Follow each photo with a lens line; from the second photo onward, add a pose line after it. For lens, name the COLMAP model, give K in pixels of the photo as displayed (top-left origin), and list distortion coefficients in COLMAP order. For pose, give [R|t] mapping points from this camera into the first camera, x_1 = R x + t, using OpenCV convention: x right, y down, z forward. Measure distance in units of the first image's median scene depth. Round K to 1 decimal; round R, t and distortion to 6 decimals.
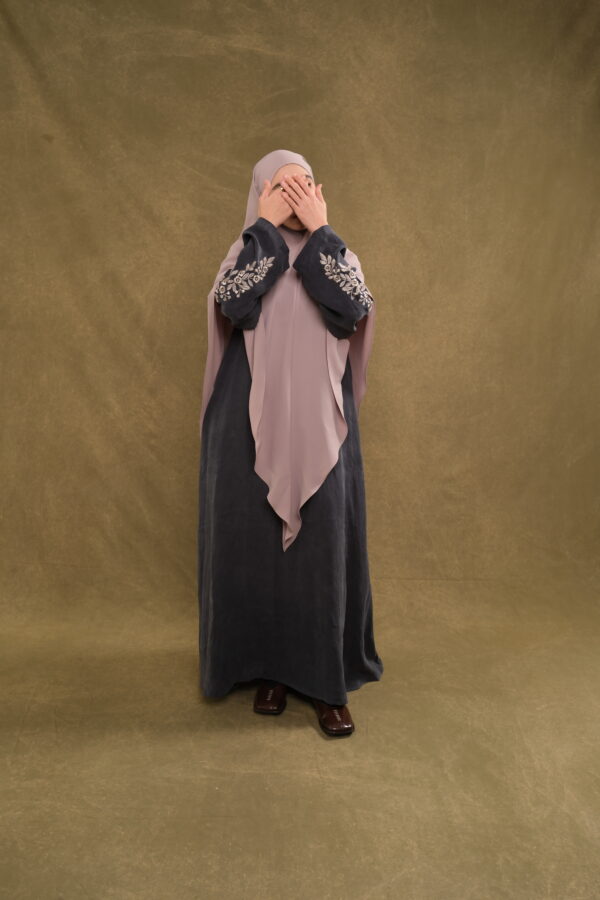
lens RADIAL K [[973.2, 0, 320.3], [0, 973.2, 427.9], [0, 0, 1]] dist [-0.017335, 0.348515]
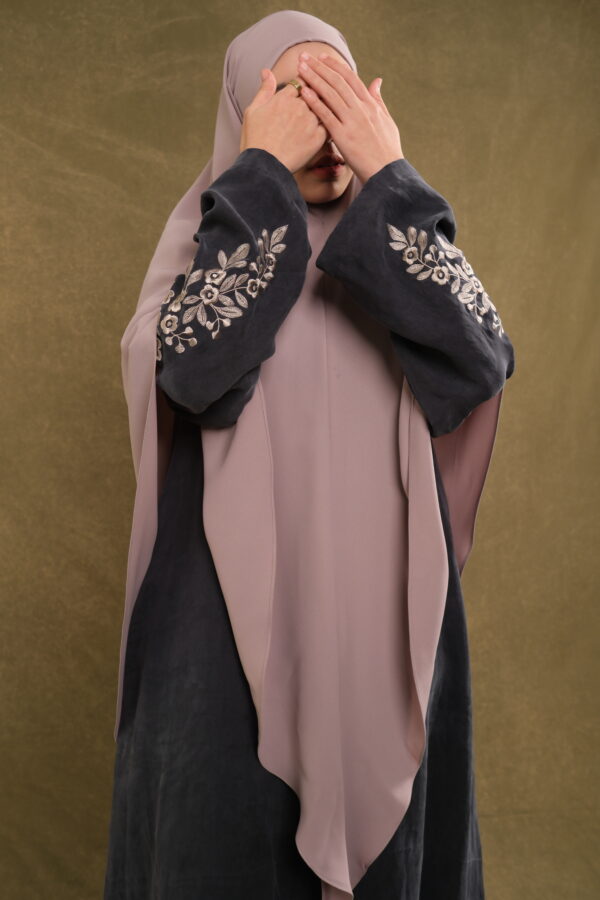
lens RADIAL K [[973.2, 0, 320.3], [0, 973.2, 427.9], [0, 0, 1]] dist [-0.017335, 0.348515]
pose [[0.978272, -0.018324, 0.206516, -0.082663], [0.033772, 0.996867, -0.071526, -0.043632], [-0.204559, 0.076946, 0.975825, 0.401551]]
